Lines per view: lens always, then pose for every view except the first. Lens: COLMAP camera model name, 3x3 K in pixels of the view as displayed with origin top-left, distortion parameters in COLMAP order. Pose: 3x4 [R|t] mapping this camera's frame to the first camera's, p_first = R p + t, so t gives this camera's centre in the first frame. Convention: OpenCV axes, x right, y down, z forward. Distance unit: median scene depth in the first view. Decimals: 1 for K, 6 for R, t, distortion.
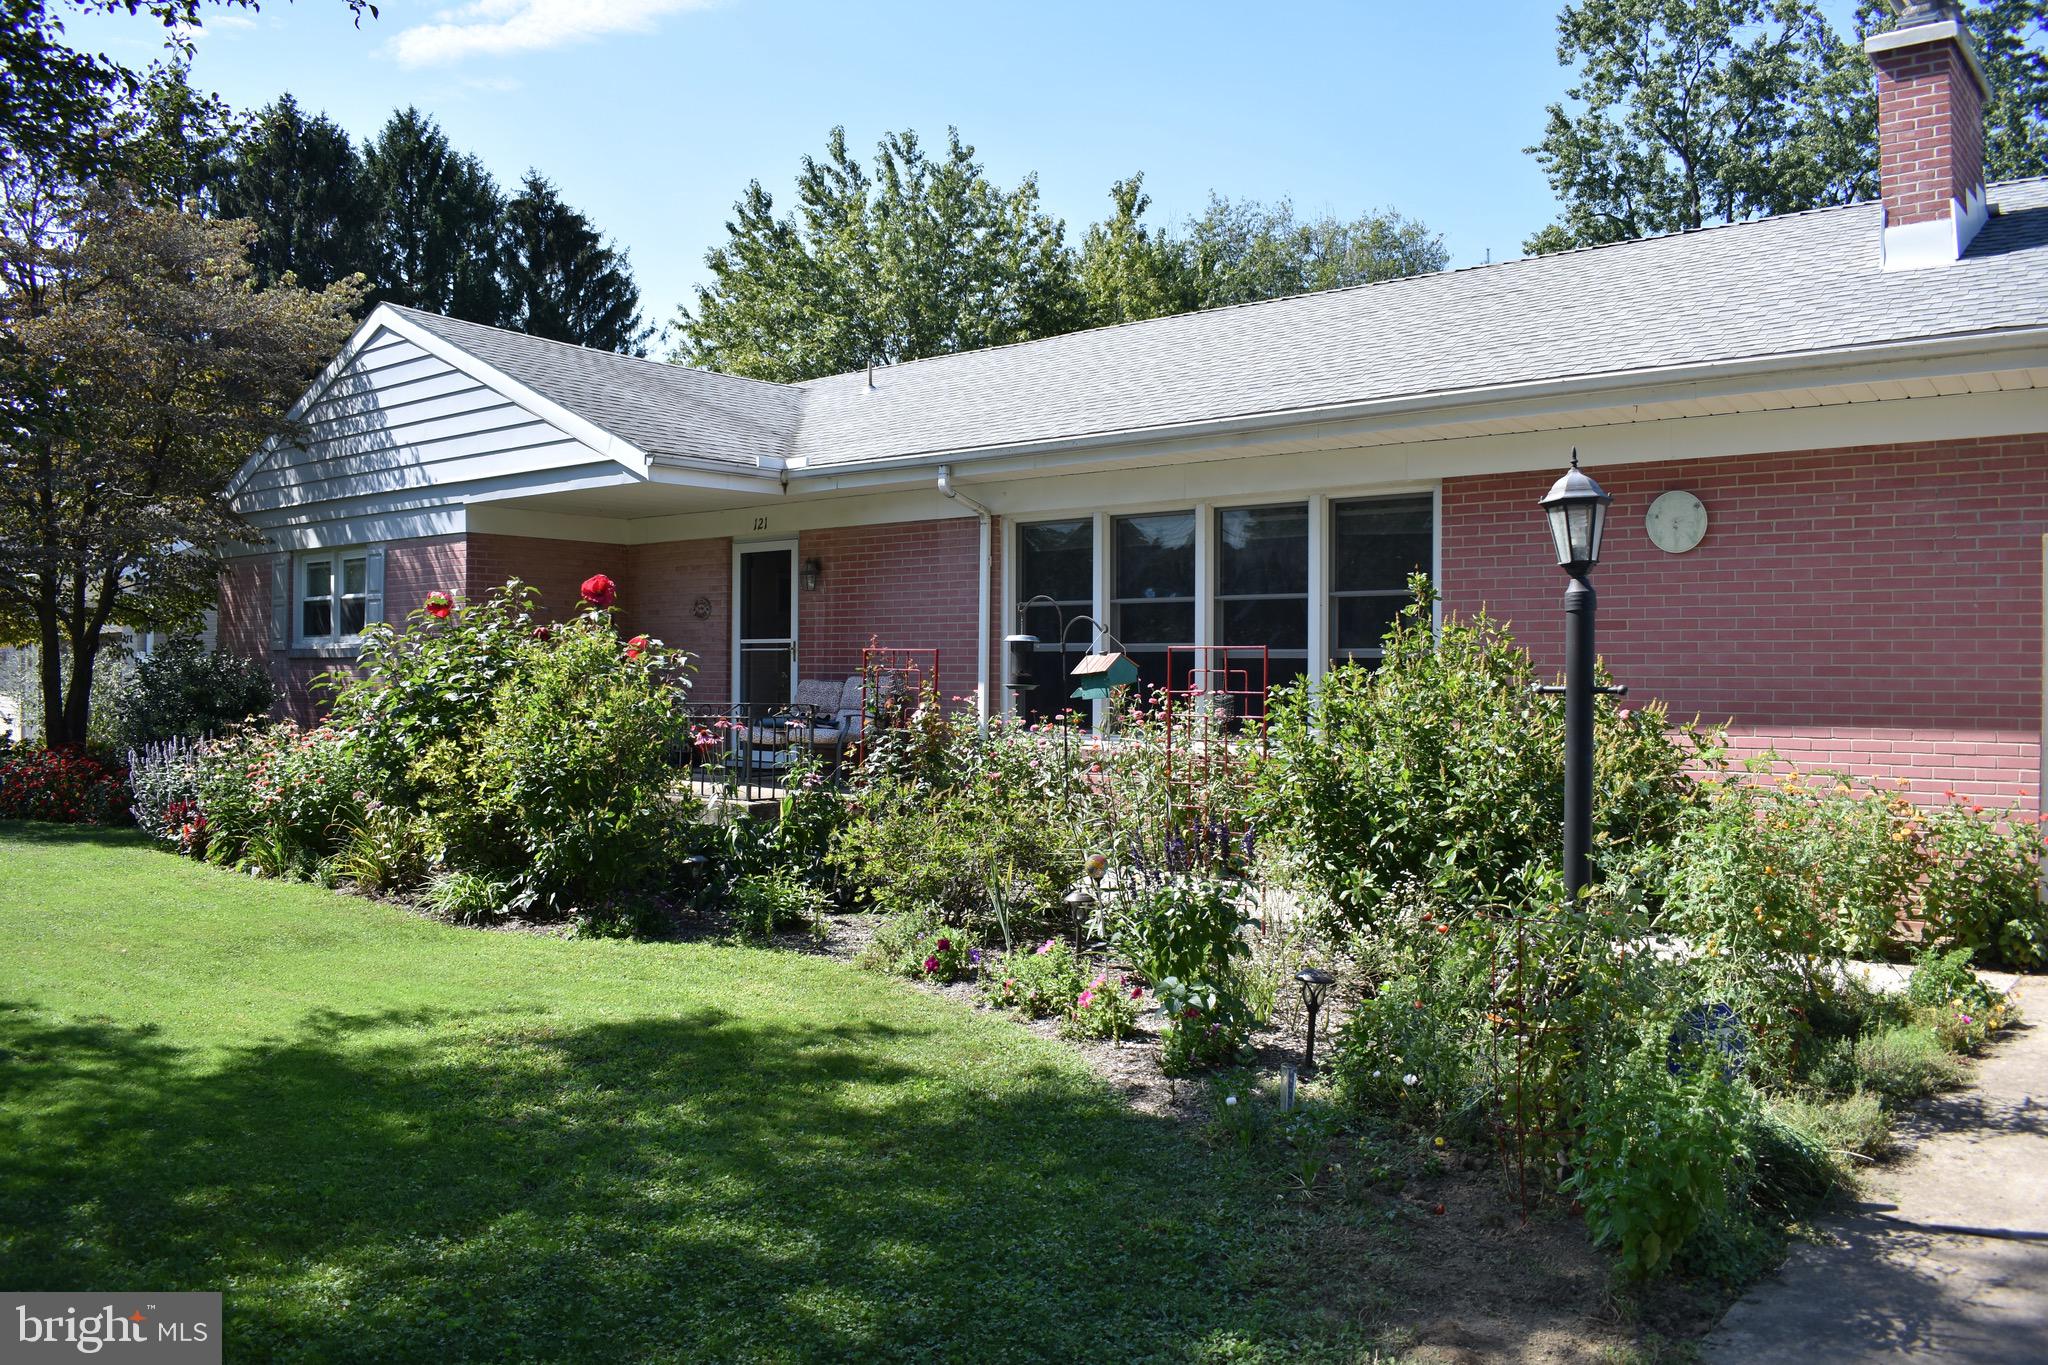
lens RADIAL K [[1613.2, 0, 1015.1], [0, 1613.2, 663.4], [0, 0, 1]] dist [-0.096484, 0.010726]
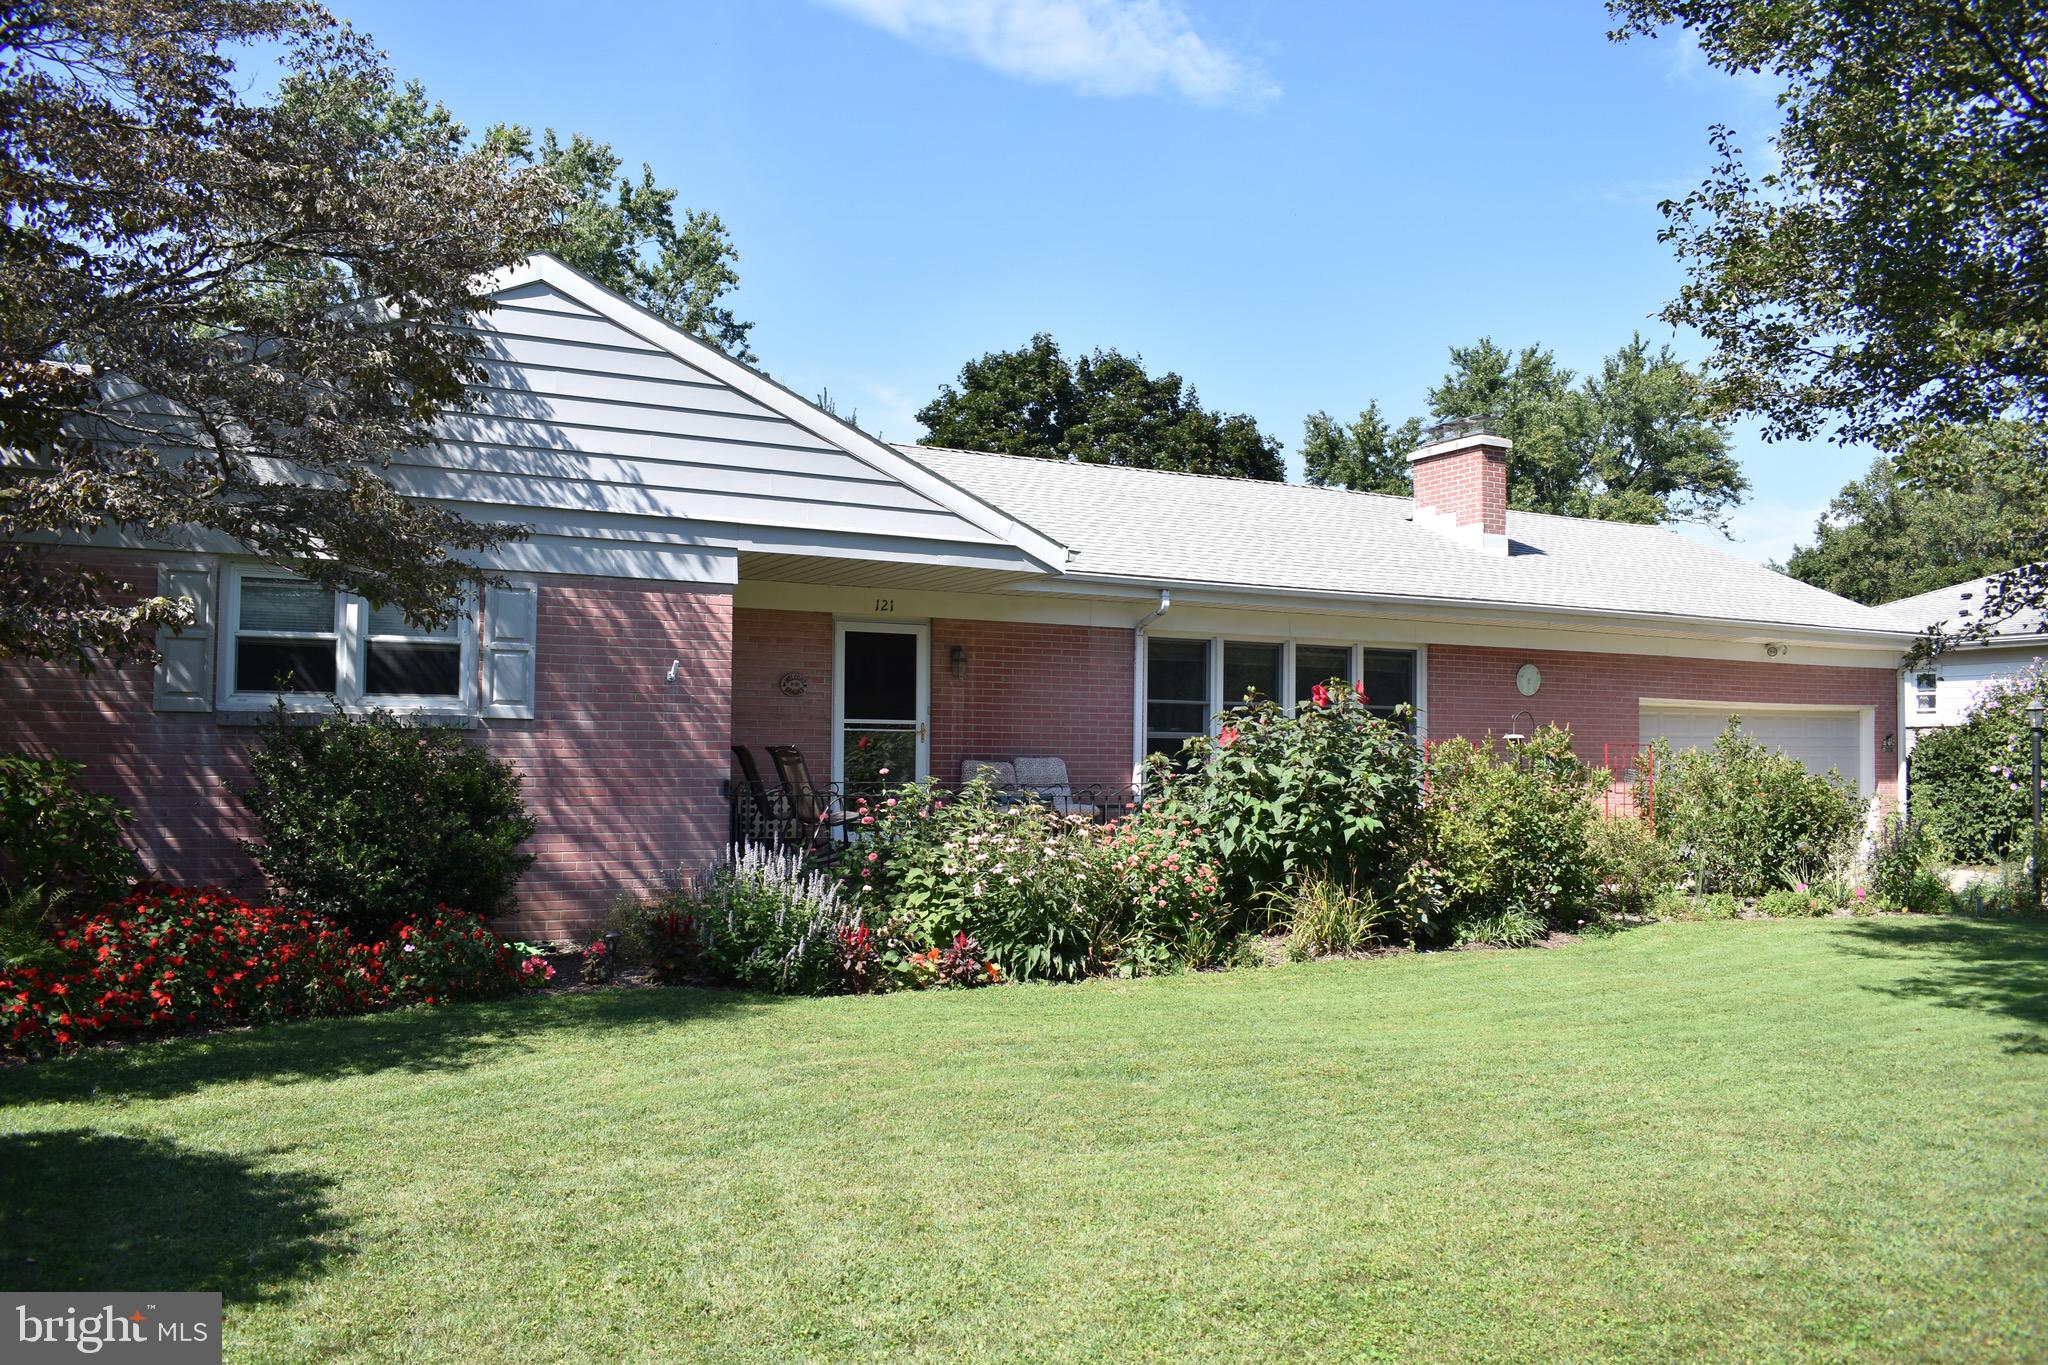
lens RADIAL K [[1593.8, 0, 1014.0], [0, 1593.8, 683.2], [0, 0, 1]] dist [-0.095773, 0.014894]
pose [[0.373830, 0.040500, 0.926613, -1.075316], [-0.014803, 0.999179, -0.037699, -0.001701], [-0.927379, 0.000376, 0.374122, 0.564595]]
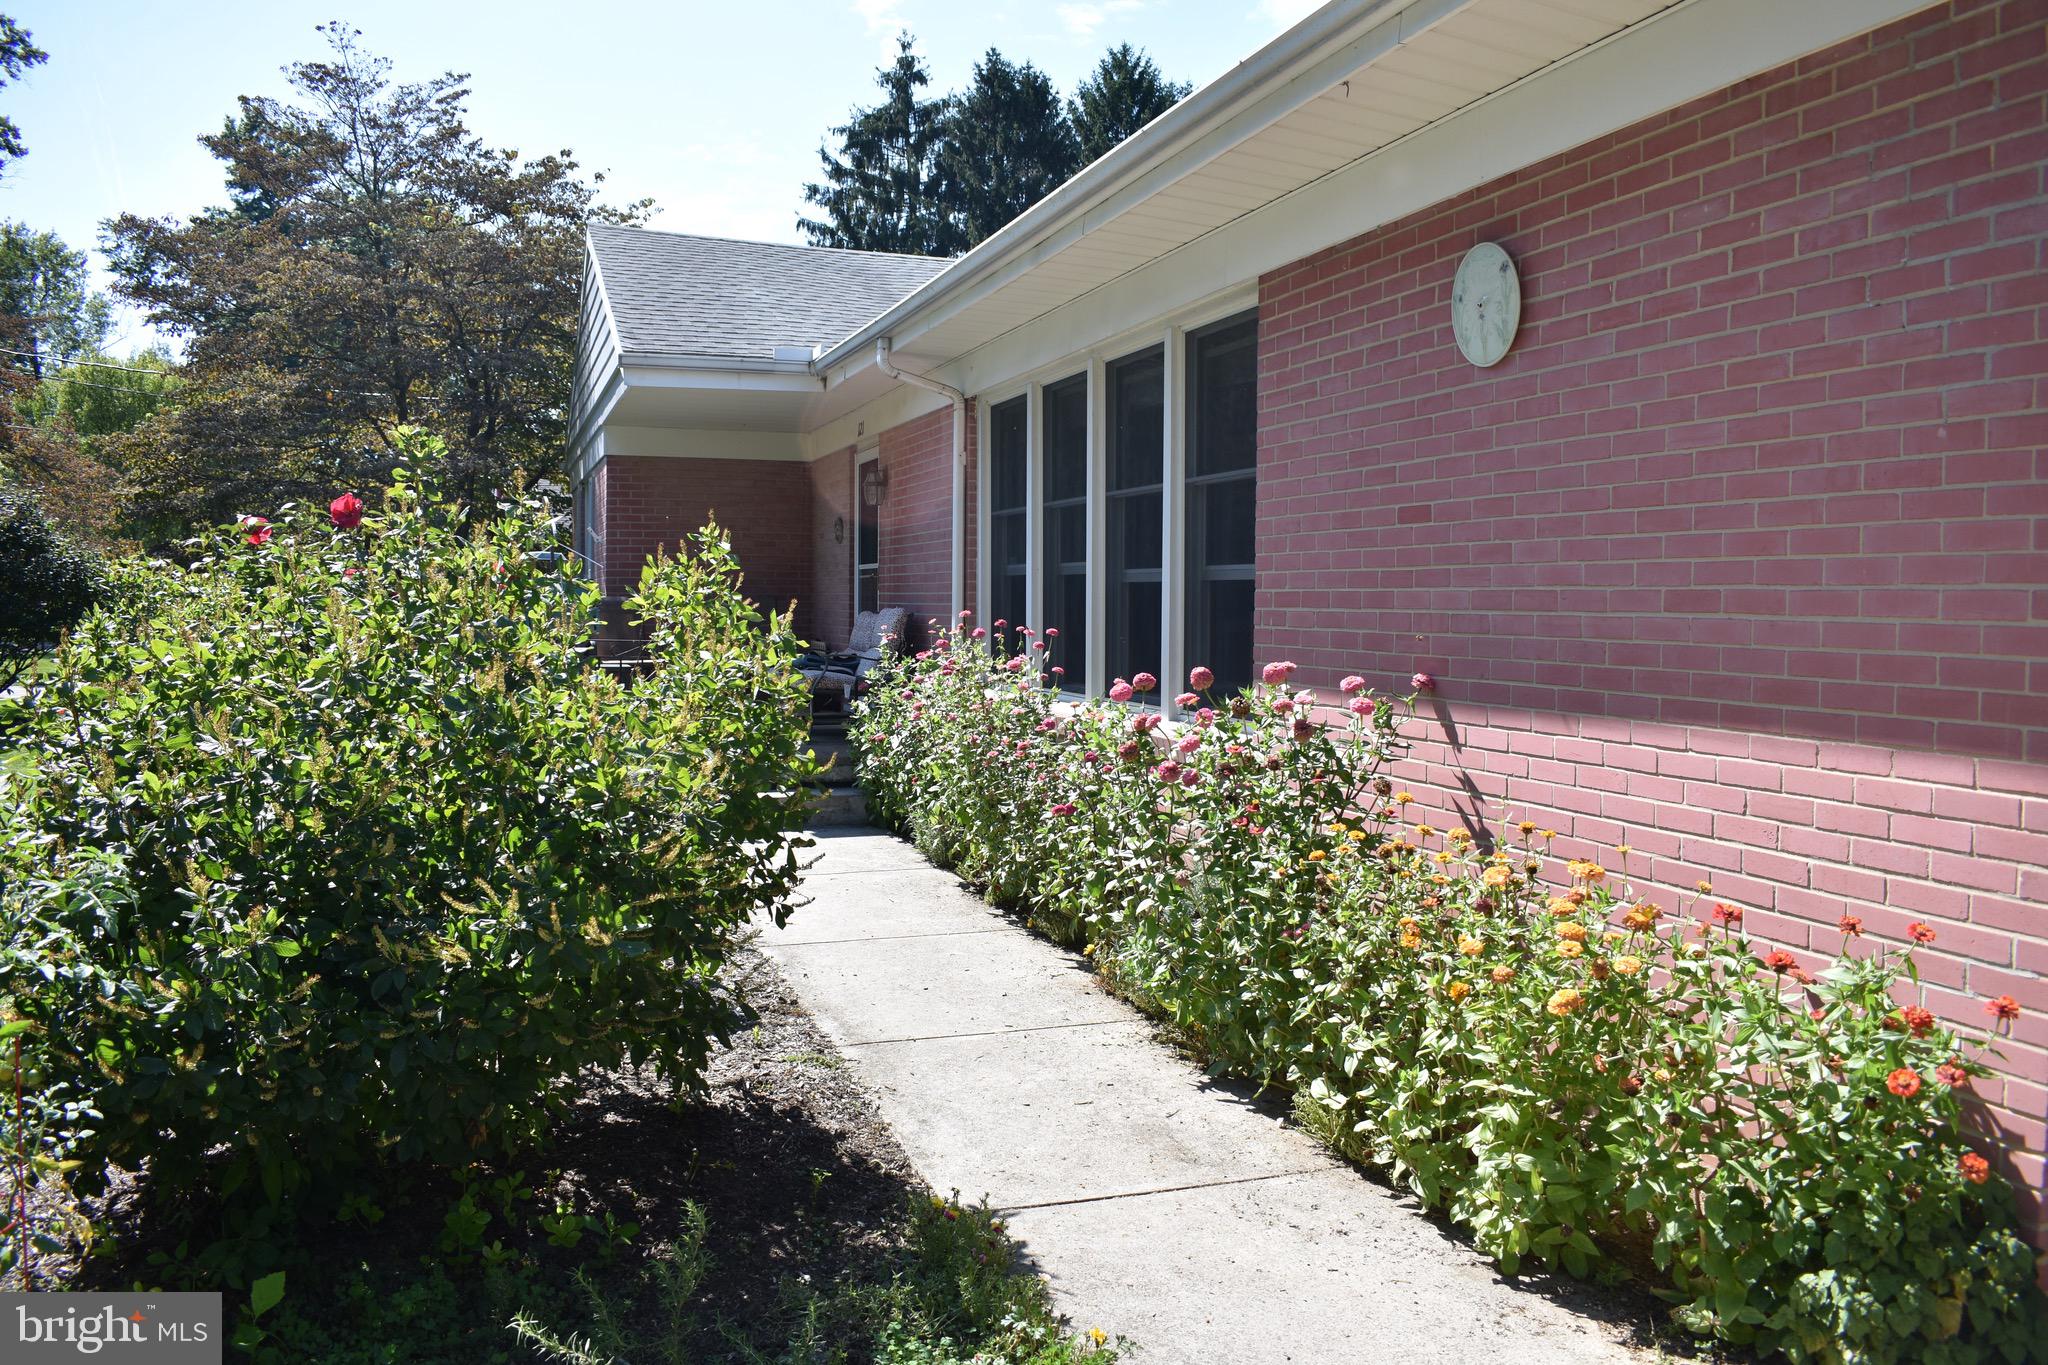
lens RADIAL K [[1604.5, 0, 1057.0], [0, 1604.5, 681.3], [0, 0, 1]] dist [-0.087215, 0.007714]
pose [[0.865861, 0.023775, -0.499720, 0.364213], [0.002741, 0.998630, 0.052260, 0.002368], [0.500278, -0.046619, 0.864609, 0.321787]]
